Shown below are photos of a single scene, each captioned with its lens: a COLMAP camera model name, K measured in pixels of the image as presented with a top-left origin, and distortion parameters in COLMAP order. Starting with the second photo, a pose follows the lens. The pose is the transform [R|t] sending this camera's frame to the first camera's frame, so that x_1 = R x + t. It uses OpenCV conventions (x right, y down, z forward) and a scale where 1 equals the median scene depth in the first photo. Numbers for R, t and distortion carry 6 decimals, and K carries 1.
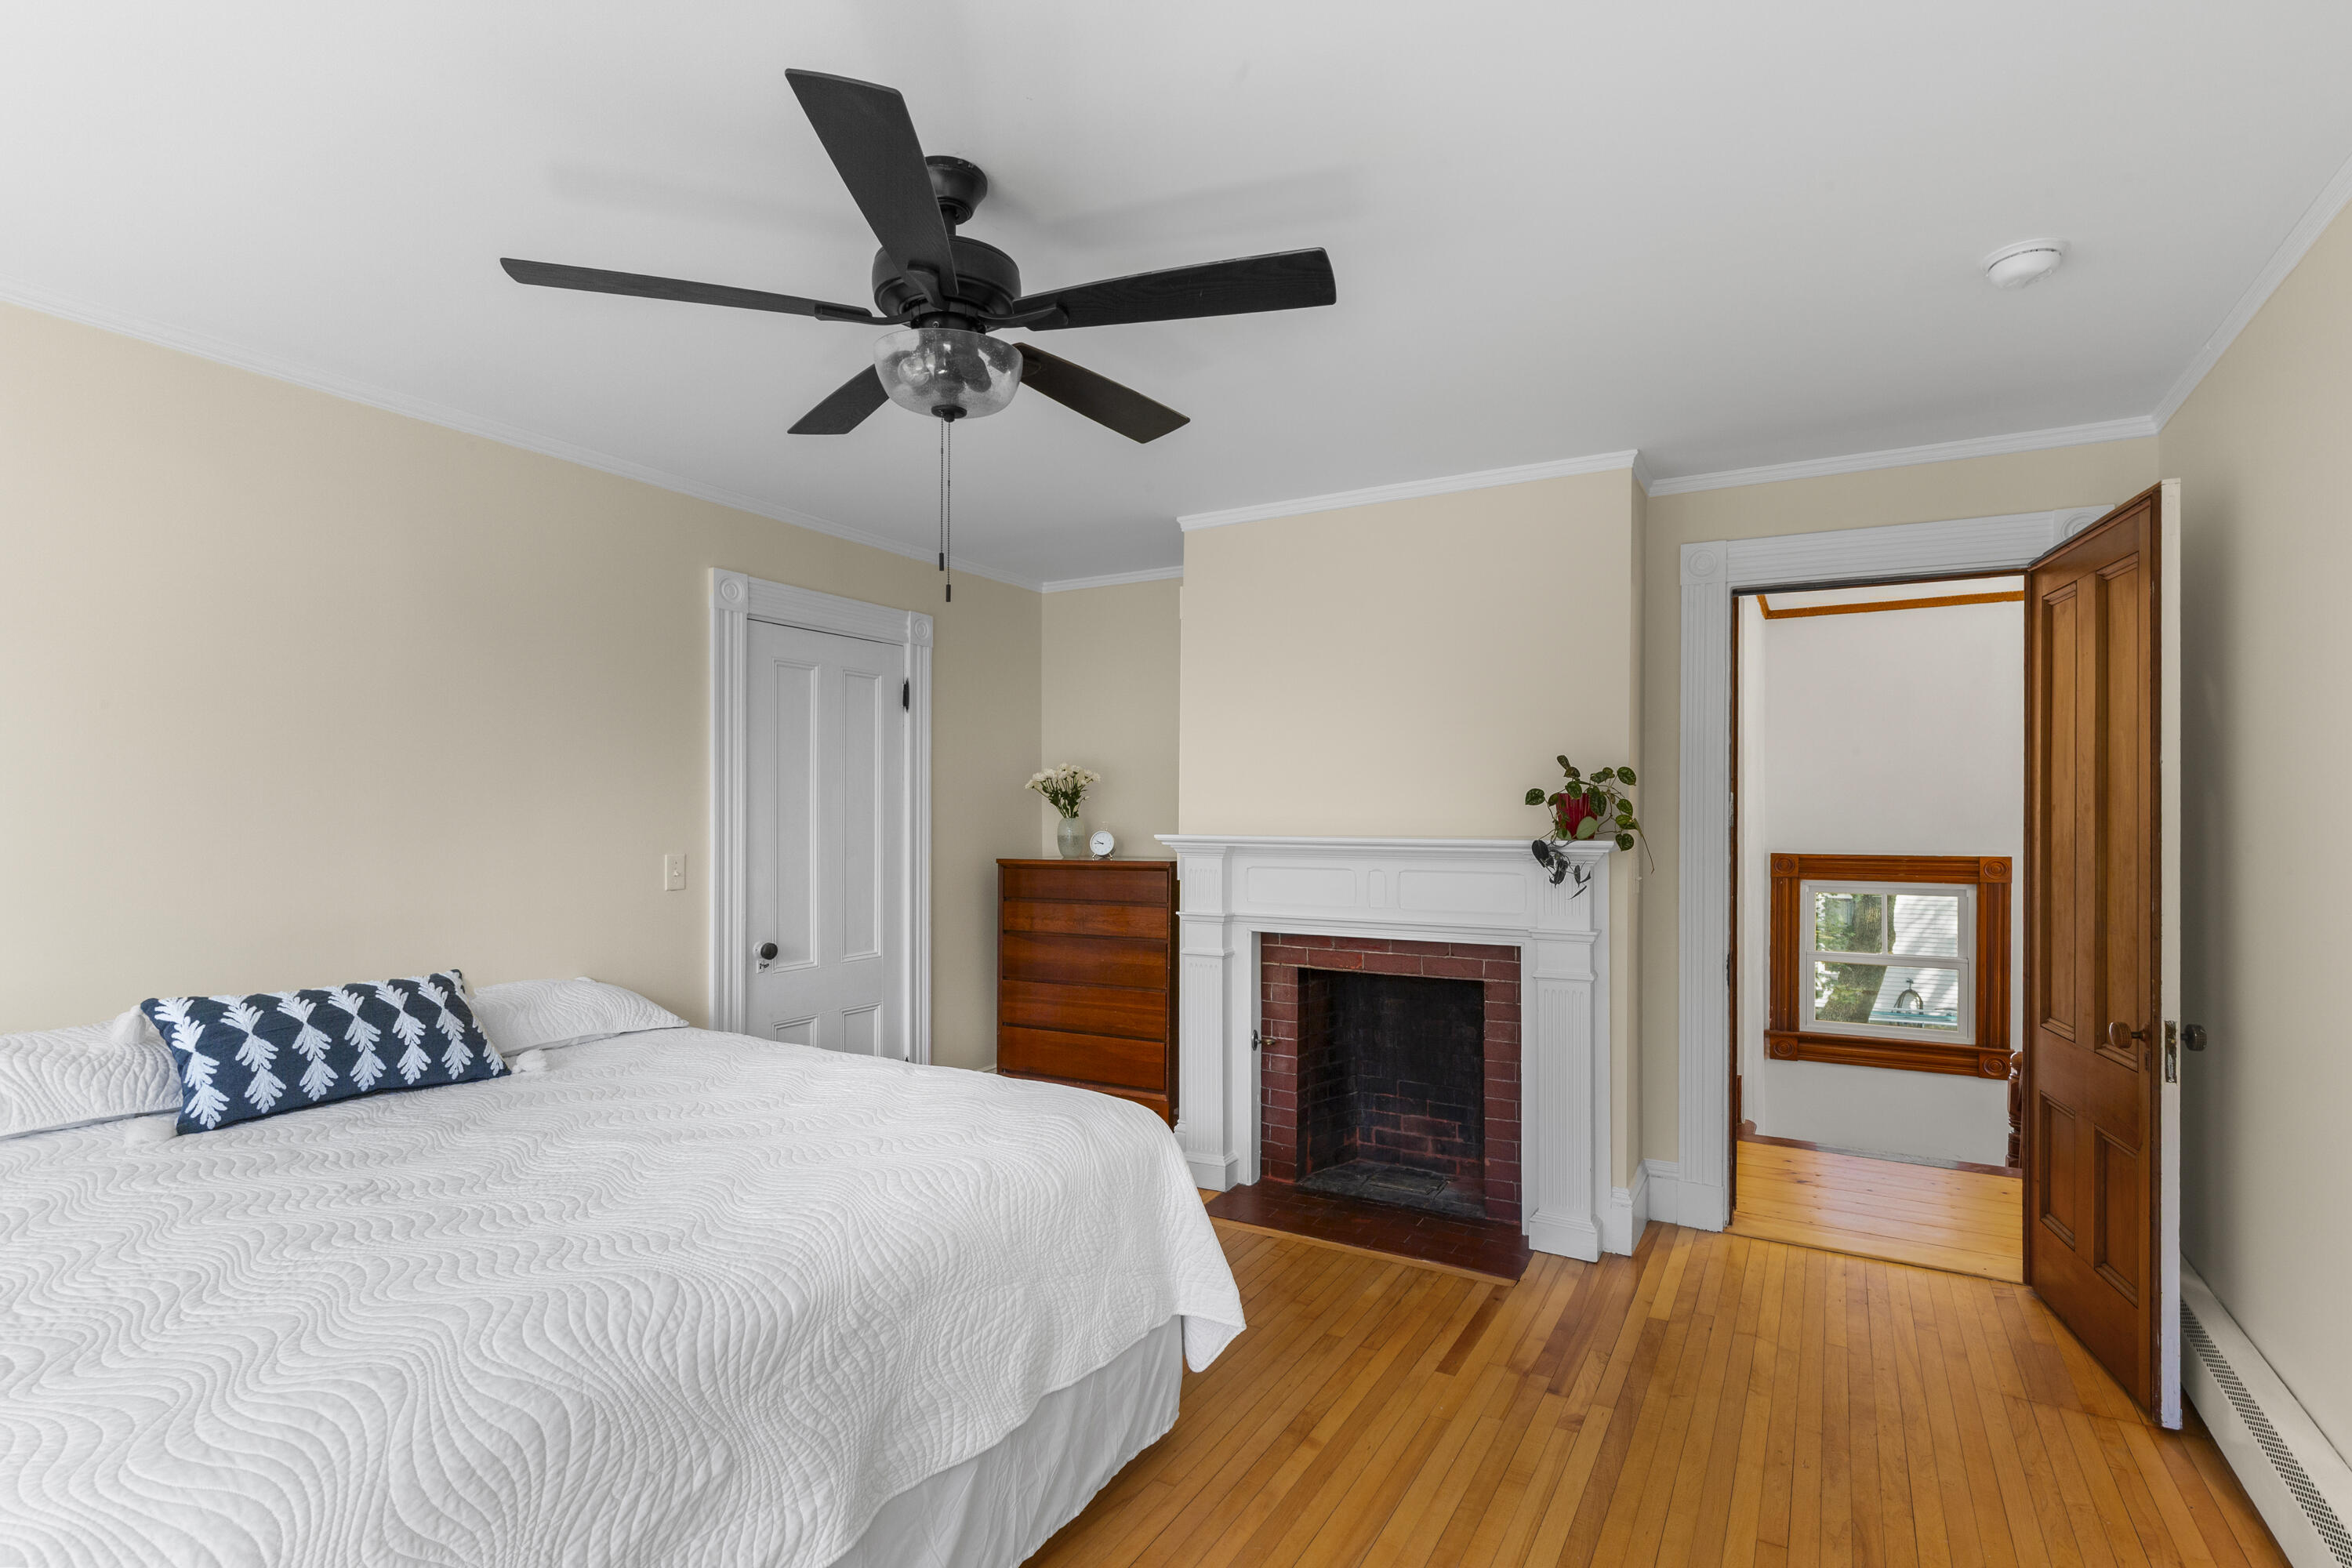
lens RADIAL K [[1147.4, 0, 1178.0], [0, 1147.4, 810.8], [0, 0, 1]] dist [-0.001628, -0.000273]
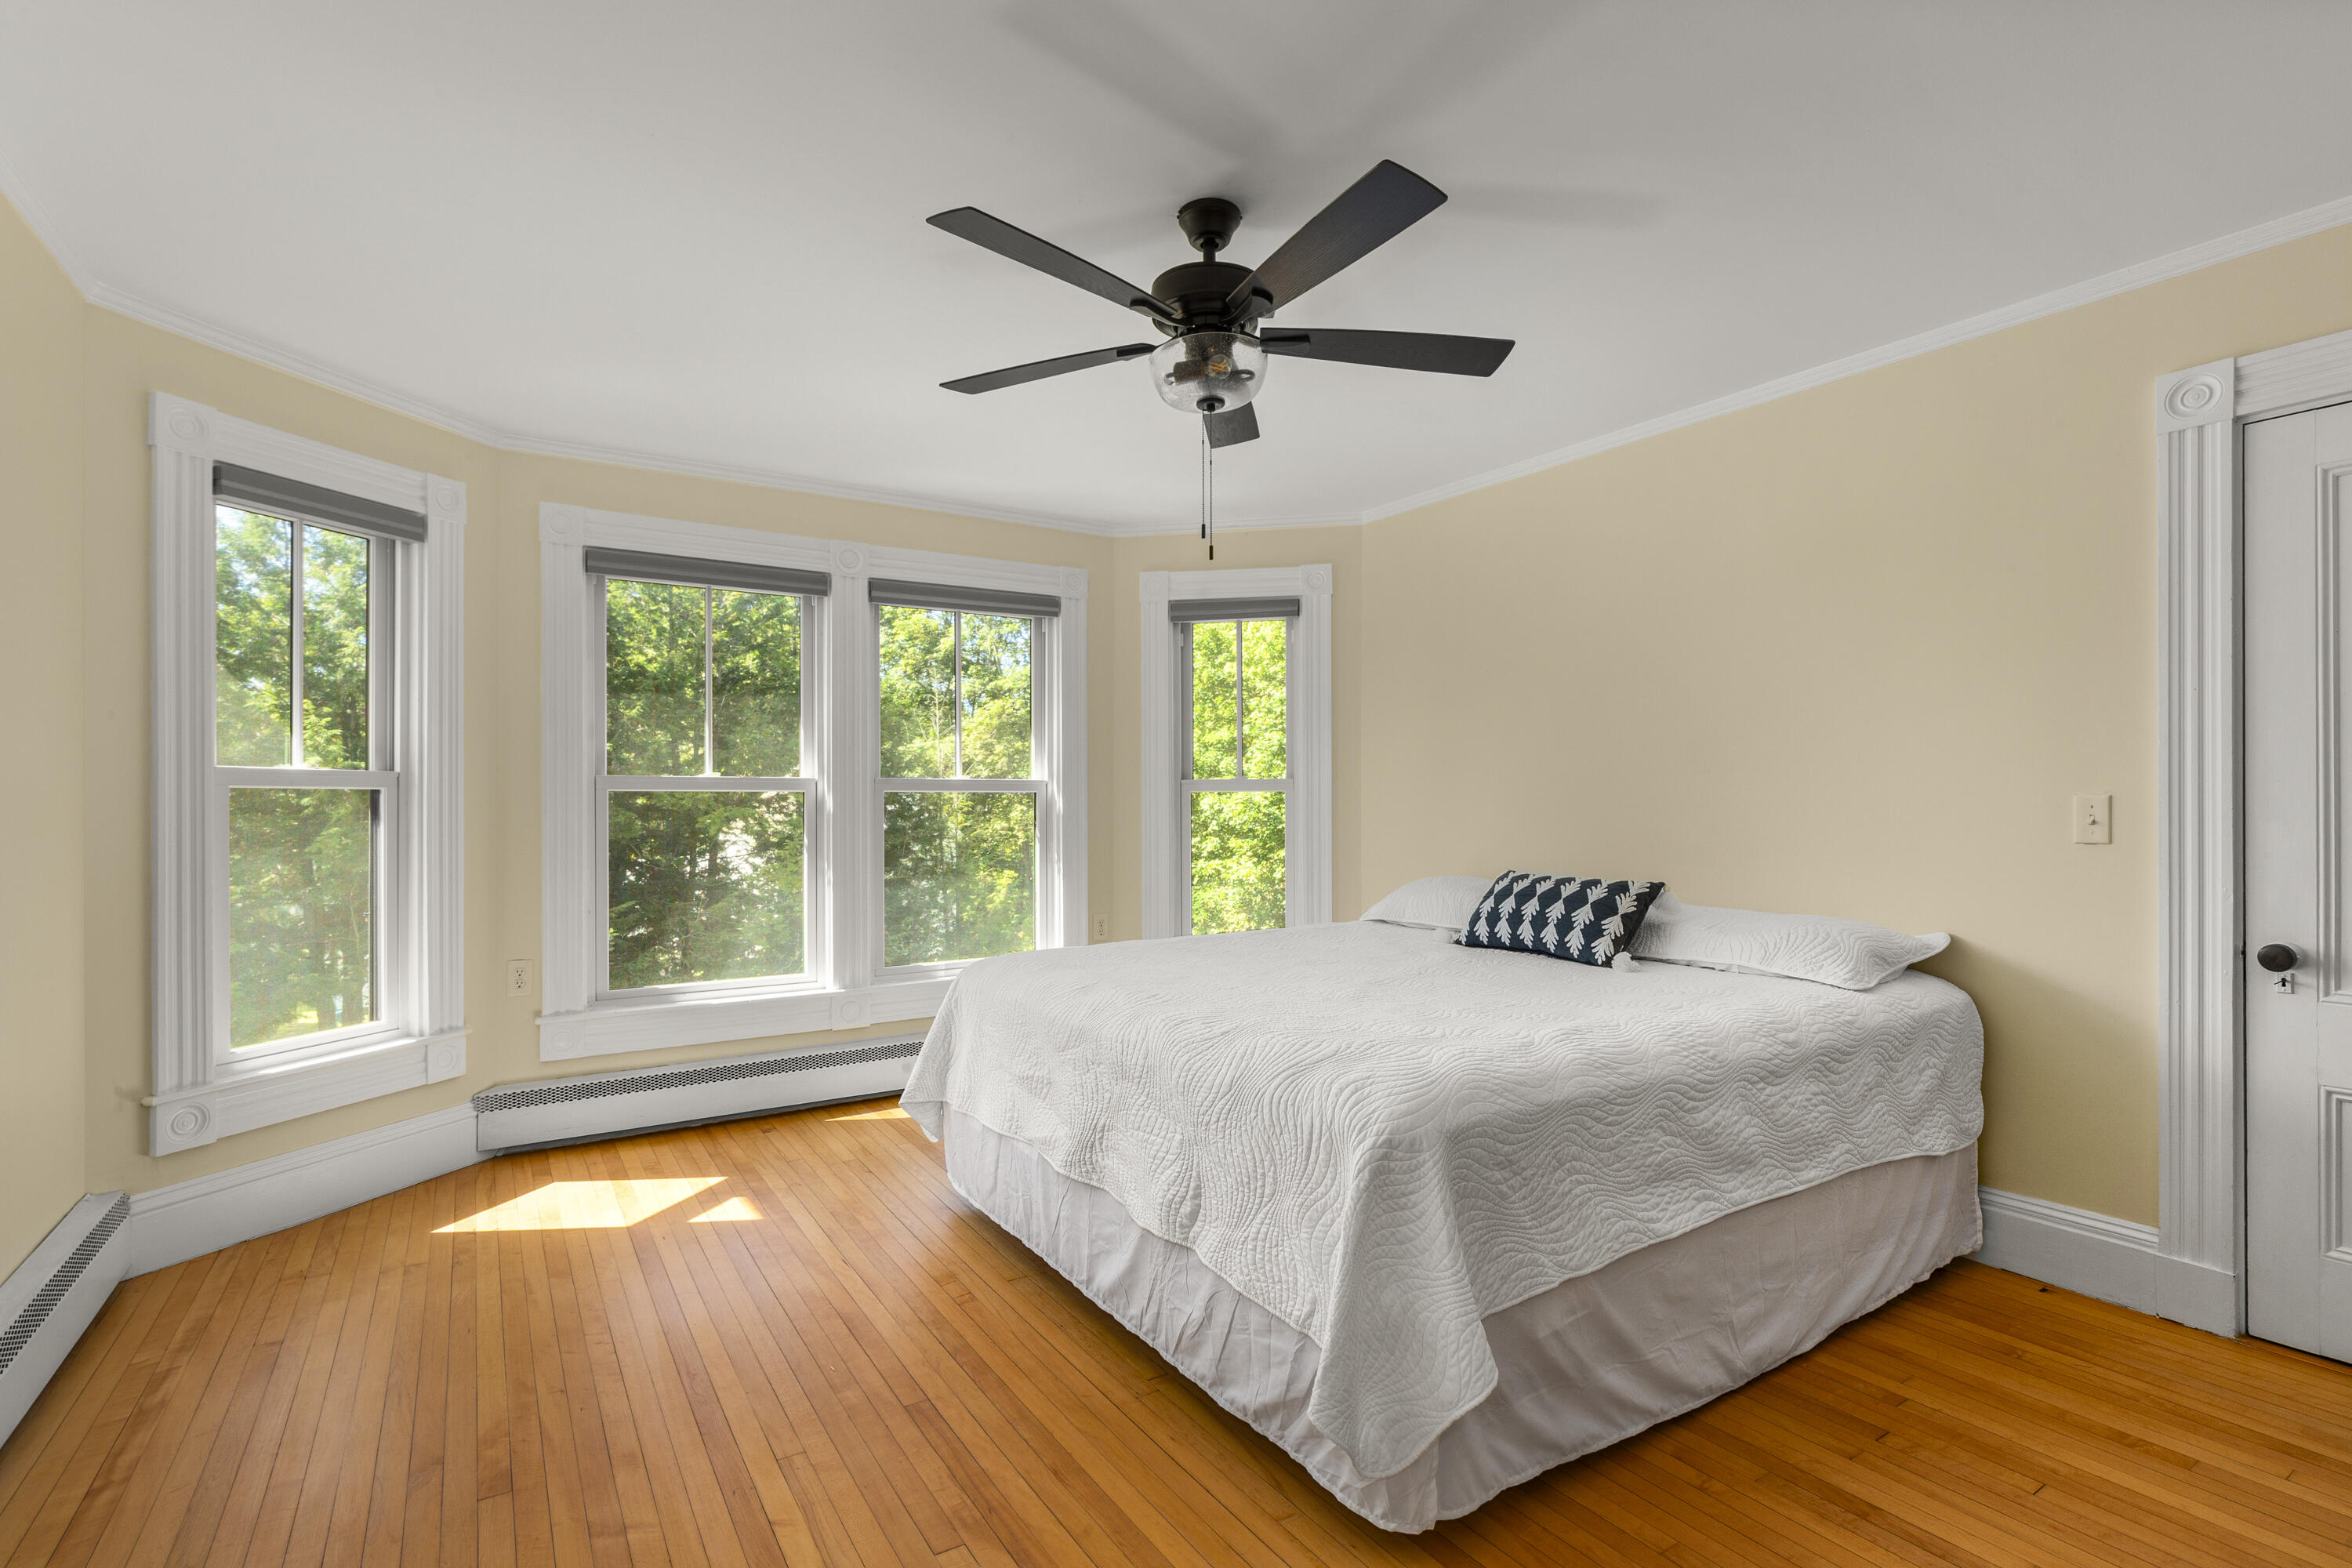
lens RADIAL K [[1121.0, 0, 1176.0], [0, 1121.0, 784.0], [0, 0, 1]] dist [0.000342, 0.000026]
pose [[-0.466079, -0.016577, -0.884588, 0.798996], [0.002133, 0.999800, -0.019860, 0.075324], [0.884740, -0.011144, -0.465951, 1.389467]]
